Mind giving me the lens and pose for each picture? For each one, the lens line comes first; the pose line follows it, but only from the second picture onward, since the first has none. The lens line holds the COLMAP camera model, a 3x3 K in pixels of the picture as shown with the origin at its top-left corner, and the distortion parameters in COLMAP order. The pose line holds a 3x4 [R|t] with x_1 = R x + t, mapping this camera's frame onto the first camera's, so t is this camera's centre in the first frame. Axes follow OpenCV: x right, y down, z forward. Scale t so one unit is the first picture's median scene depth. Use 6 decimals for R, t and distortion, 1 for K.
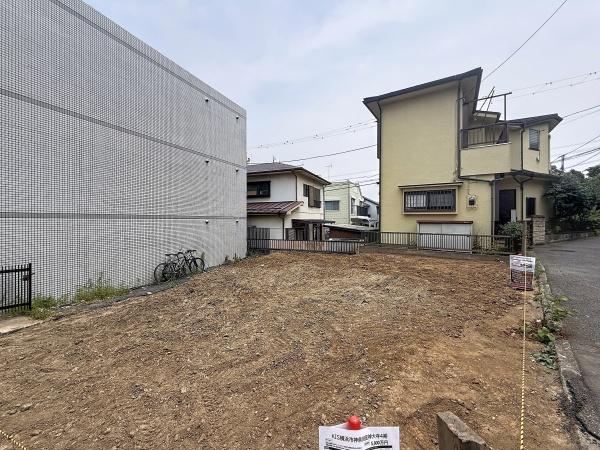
lens RADIAL K [[245.2, 0, 299.5], [0, 245.2, 221.8], [0, 0, 1]] dist [-0.001744, -0.000147]
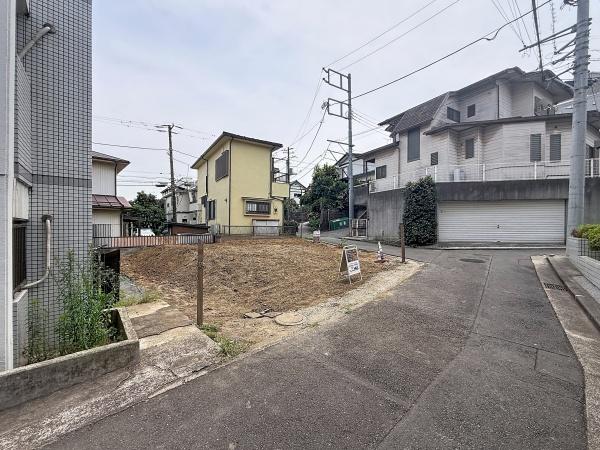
lens RADIAL K [[247.3, 0, 299.5], [0, 247.3, 227.0], [0, 0, 1]] dist [-0.002619, -0.000277]
pose [[0.405115, 0.002178, 0.914263, -0.884063], [0.000582, 0.999996, -0.002640, 0.051930], [-0.914266, 0.001602, 0.405112, 0.024397]]
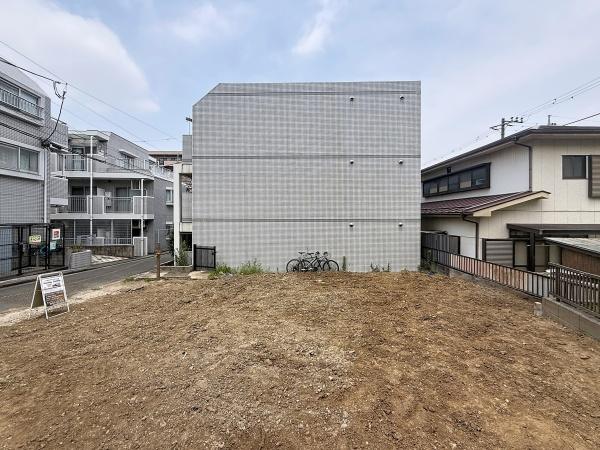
lens RADIAL K [[249.3, 0, 299.1], [0, 249.3, 219.0], [0, 0, 1]] dist [-0.002646, -0.000132]
pose [[0.382552, 0.015802, -0.923799, 0.479506], [-0.009394, 0.999869, 0.013213, -0.037102], [0.923886, 0.003624, 0.382650, 0.464463]]
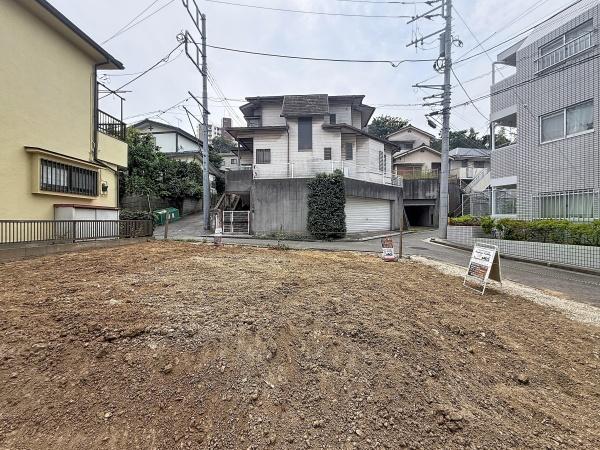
lens RADIAL K [[249.3, 0, 299.1], [0, 249.3, 219.0], [0, 0, 1]] dist [-0.002646, -0.000132]
pose [[-0.524400, 0.006977, 0.851444, -0.475018], [0.011053, 0.999938, -0.001386, 0.044656], [-0.851400, 0.008684, -0.524445, 0.743940]]
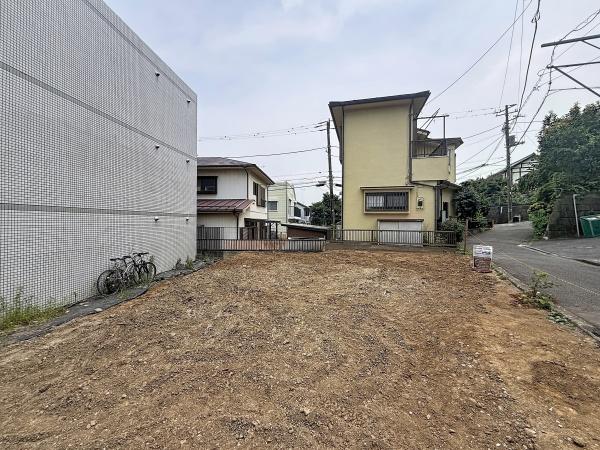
lens RADIAL K [[245.2, 0, 299.5], [0, 245.2, 221.8], [0, 0, 1]] dist [-0.001744, -0.000147]
pose [[0.948569, 0.004733, 0.316536, -0.190393], [-0.002325, 0.999965, -0.007986, 0.016060], [-0.316563, 0.006839, 0.948547, 0.057164]]
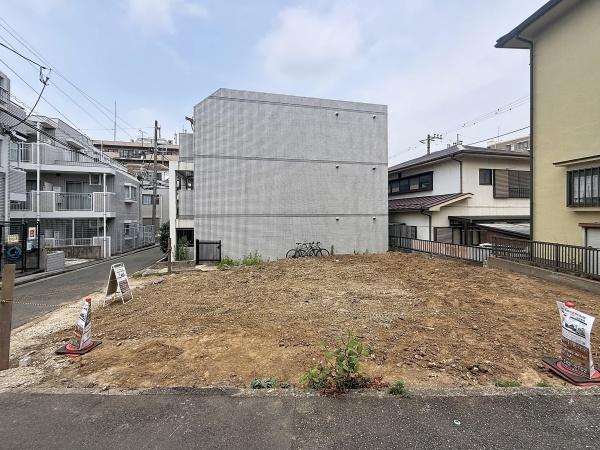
lens RADIAL K [[252.6, 0, 299.6], [0, 252.6, 216.8], [0, 0, 1]] dist [-0.001165, -0.000209]
pose [[0.604217, 0.005999, -0.796797, 0.497027], [-0.001157, 0.999977, 0.006651, -0.019445], [0.796819, -0.003096, 0.604210, 0.146059]]
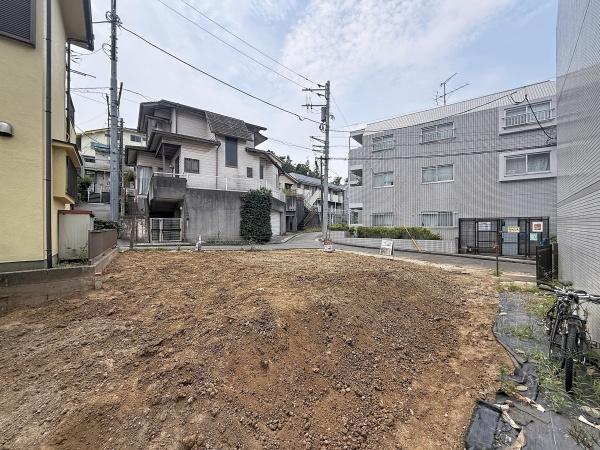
lens RADIAL K [[242.7, 0, 298.9], [0, 242.7, 222.9], [0, 0, 1]] dist [-0.001438, 0.000053]
pose [[-0.948358, 0.008668, 0.317085, -0.215848], [0.007615, 0.999961, -0.004561, 0.030635], [-0.317112, -0.001911, -0.948386, 1.303666]]
